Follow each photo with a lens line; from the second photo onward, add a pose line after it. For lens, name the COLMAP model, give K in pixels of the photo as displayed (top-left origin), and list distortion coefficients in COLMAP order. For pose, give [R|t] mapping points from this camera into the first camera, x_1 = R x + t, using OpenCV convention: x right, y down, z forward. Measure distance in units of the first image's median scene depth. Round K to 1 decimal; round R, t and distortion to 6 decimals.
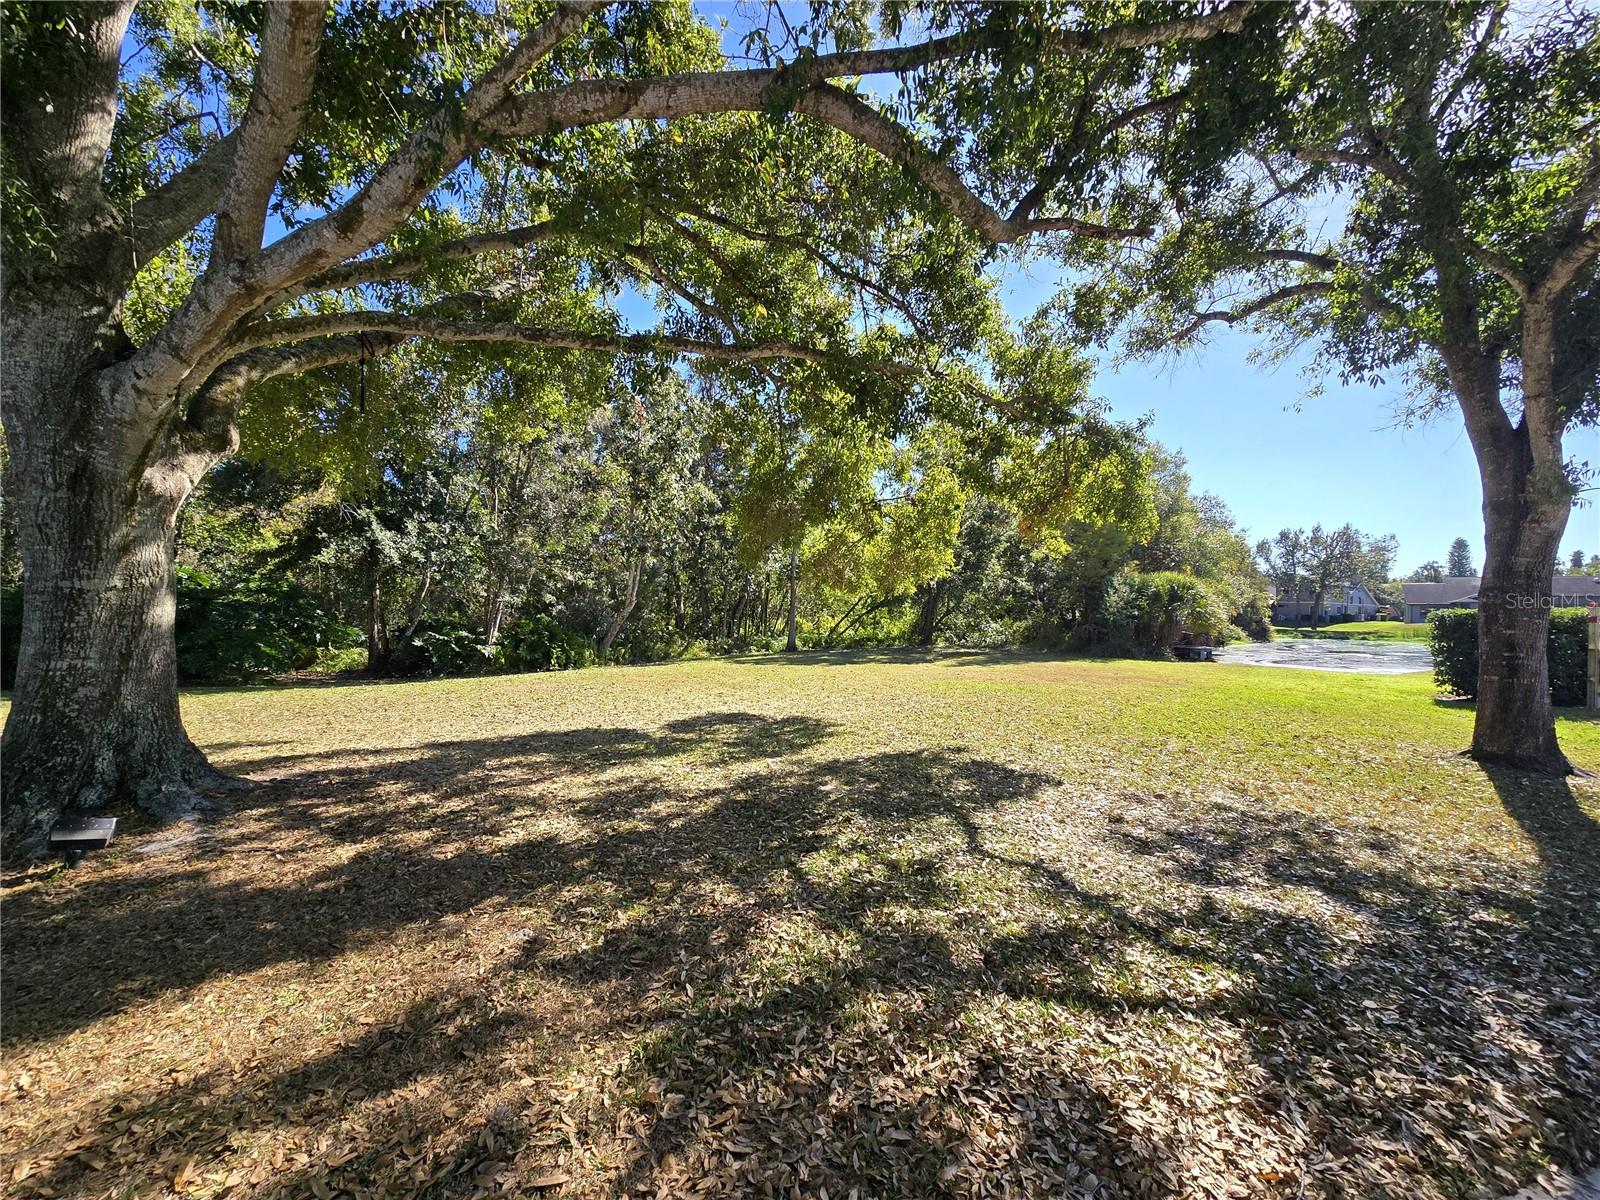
lens RADIAL K [[677.4, 0, 801.1], [0, 677.4, 608.4], [0, 0, 1]] dist [0.012060, -0.000062]
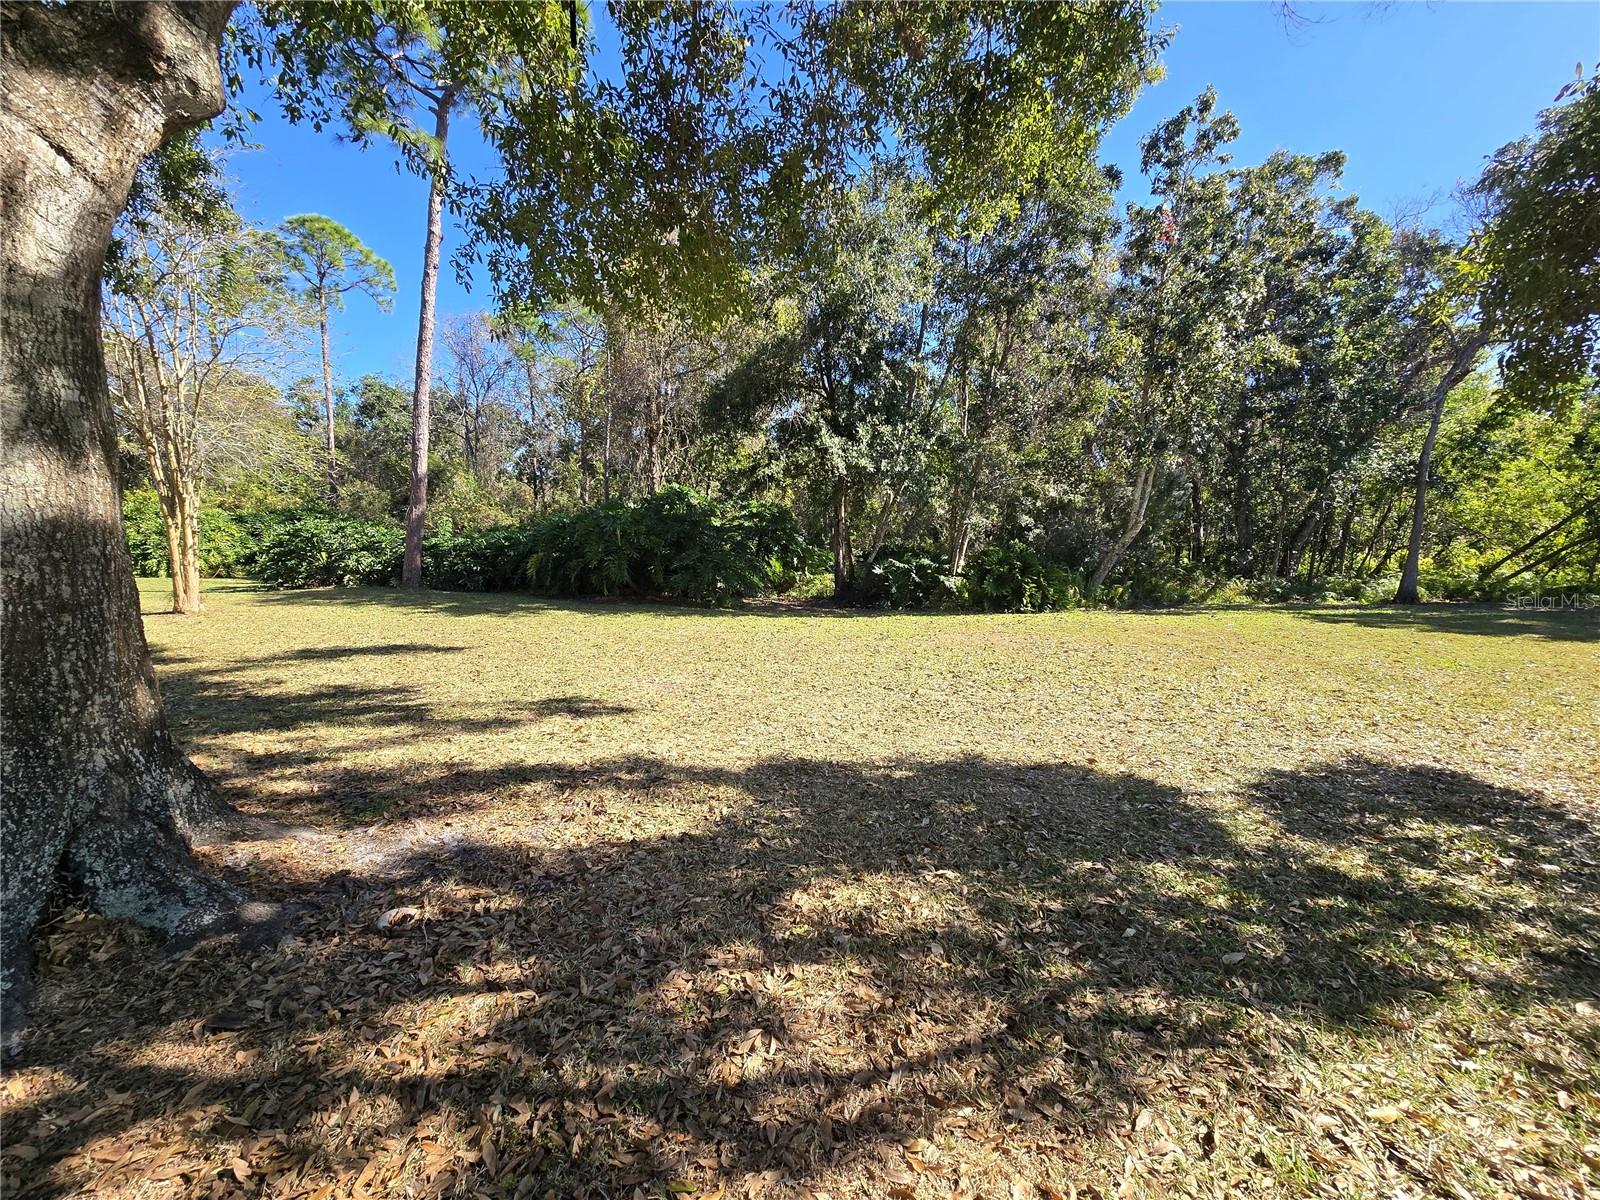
lens RADIAL K [[677.4, 0, 801.1], [0, 677.4, 608.4], [0, 0, 1]] dist [0.012060, -0.000062]
pose [[0.775083, 0.067953, -0.628194, -0.072390], [-0.004435, 0.994761, 0.102133, 0.008988], [0.631843, -0.076376, 0.771324, 0.226447]]
